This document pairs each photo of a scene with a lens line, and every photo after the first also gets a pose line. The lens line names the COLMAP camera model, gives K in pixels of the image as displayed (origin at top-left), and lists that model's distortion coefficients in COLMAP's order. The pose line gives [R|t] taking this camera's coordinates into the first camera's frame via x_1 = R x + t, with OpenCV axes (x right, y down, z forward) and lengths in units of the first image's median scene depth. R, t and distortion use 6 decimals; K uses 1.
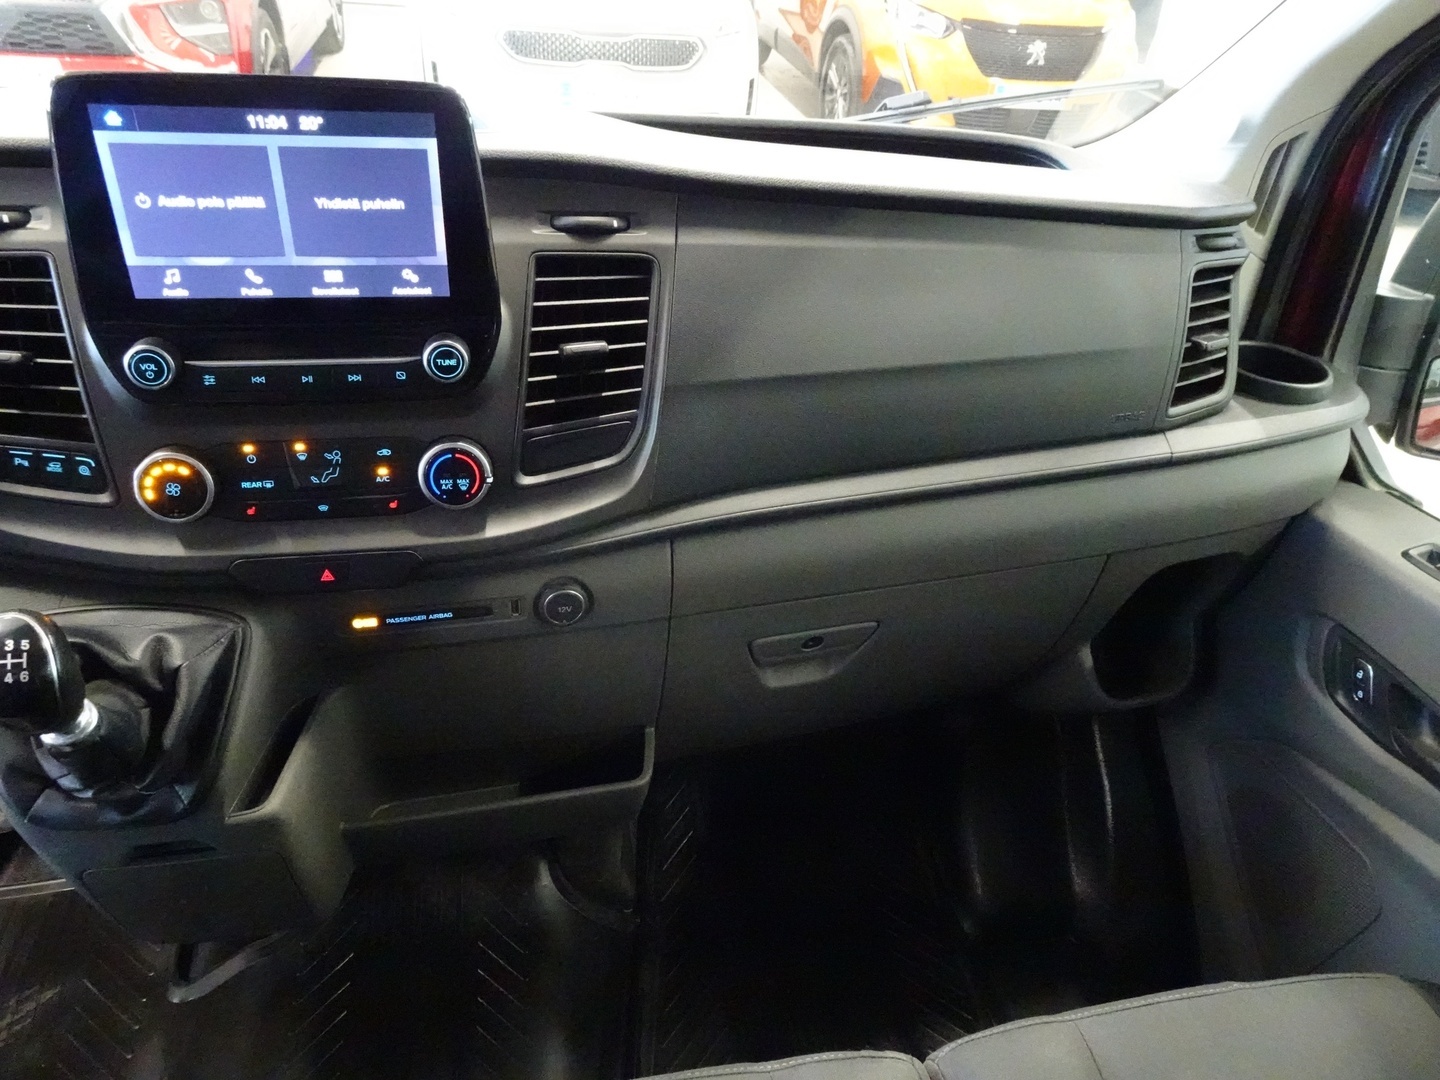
lens RADIAL K [[1048.3, 0, 720.4], [0, 1048.3, 537.8], [0, 0, 1]] dist [0.012821, -0.001341]
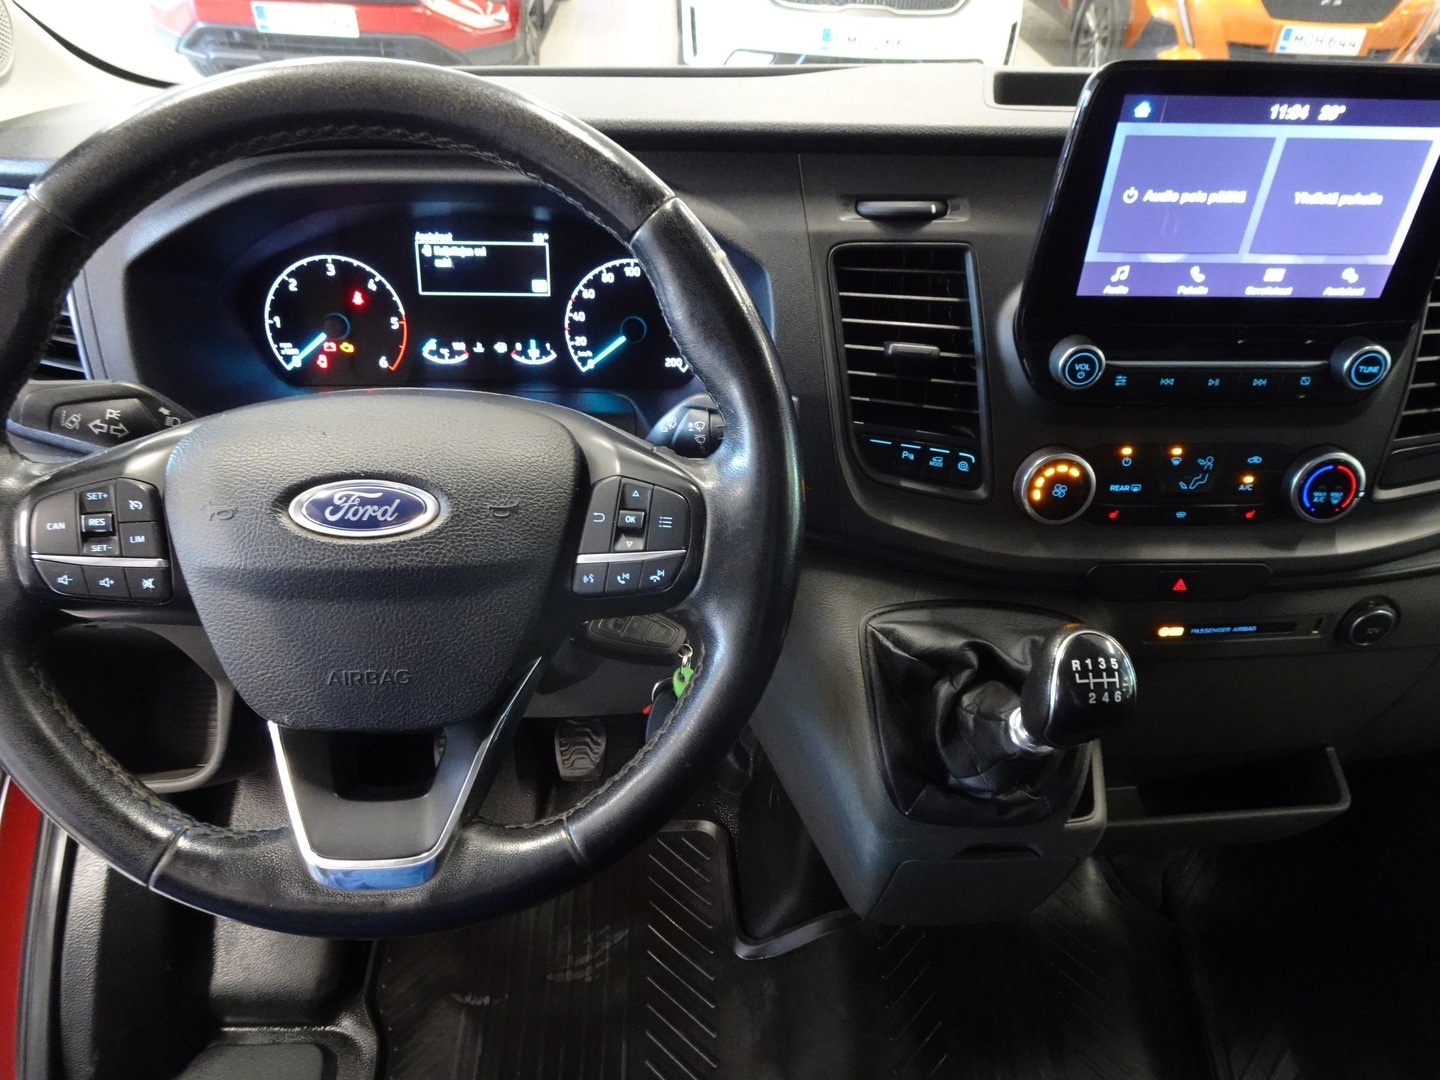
lens RADIAL K [[1048.3, 0, 724.6], [0, 1048.3, 538.3], [0, 0, 1]] dist [0.012821, -0.001341]
pose [[0.989121, 0.060717, -0.133990, -0.695564], [-0.054432, 0.997261, 0.050085, -0.033908], [0.136664, -0.042247, 0.989716, -0.007086]]
